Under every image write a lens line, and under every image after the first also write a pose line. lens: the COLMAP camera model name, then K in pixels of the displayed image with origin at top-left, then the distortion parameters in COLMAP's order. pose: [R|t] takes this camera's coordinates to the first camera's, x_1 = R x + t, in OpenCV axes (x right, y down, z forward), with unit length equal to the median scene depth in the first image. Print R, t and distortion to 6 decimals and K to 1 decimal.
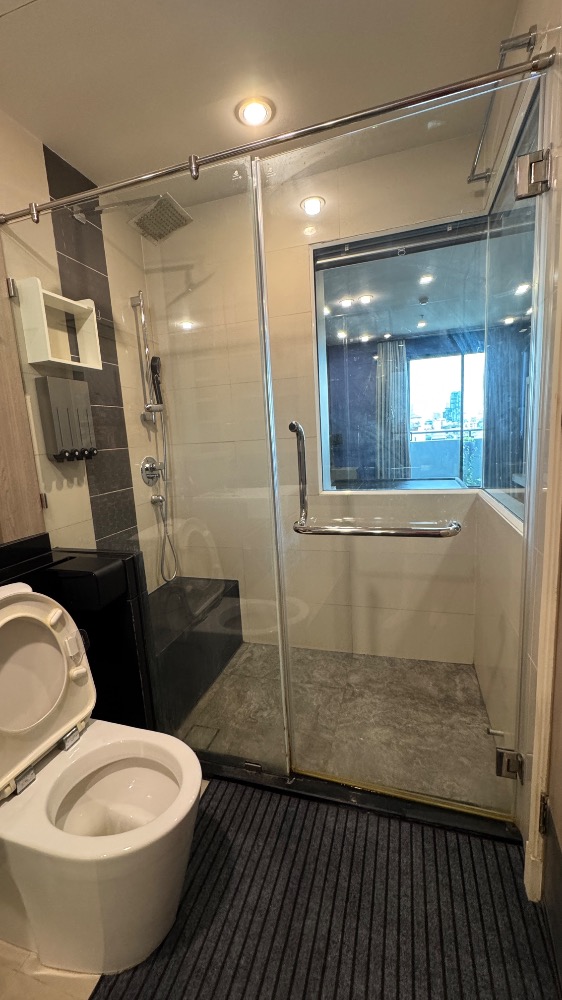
lens RADIAL K [[404.7, 0, 282.6], [0, 404.7, 497.2], [0, 0, 1]] dist [0.001145, 0.000355]
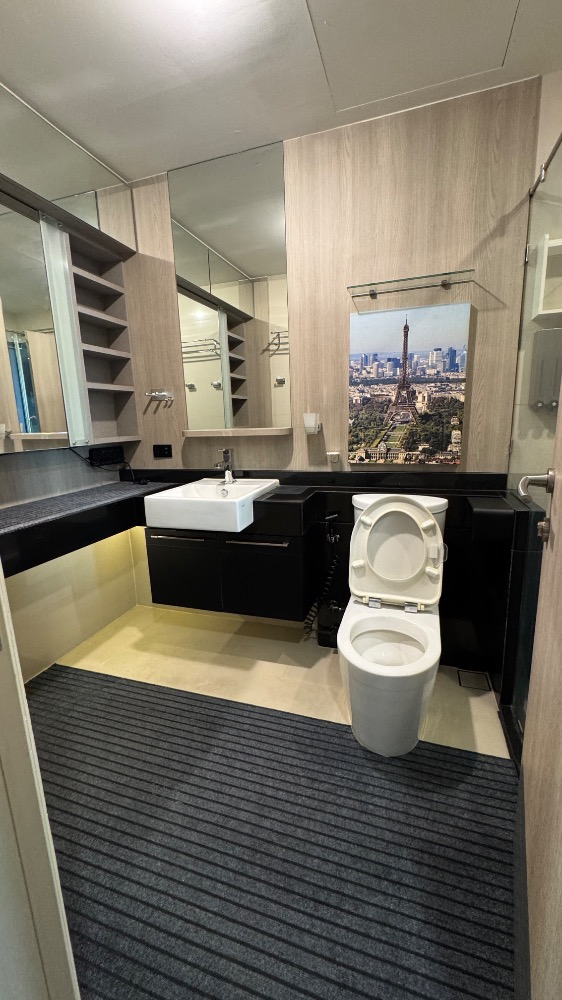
lens RADIAL K [[404.7, 0, 284.7], [0, 404.7, 502.4], [0, 0, 1]] dist [0.001145, 0.000355]
pose [[-0.019215, 0.262495, -0.964742, 0.728630], [-0.129017, 0.956202, 0.262741, -0.071345], [0.991456, 0.129516, 0.015493, 0.471465]]
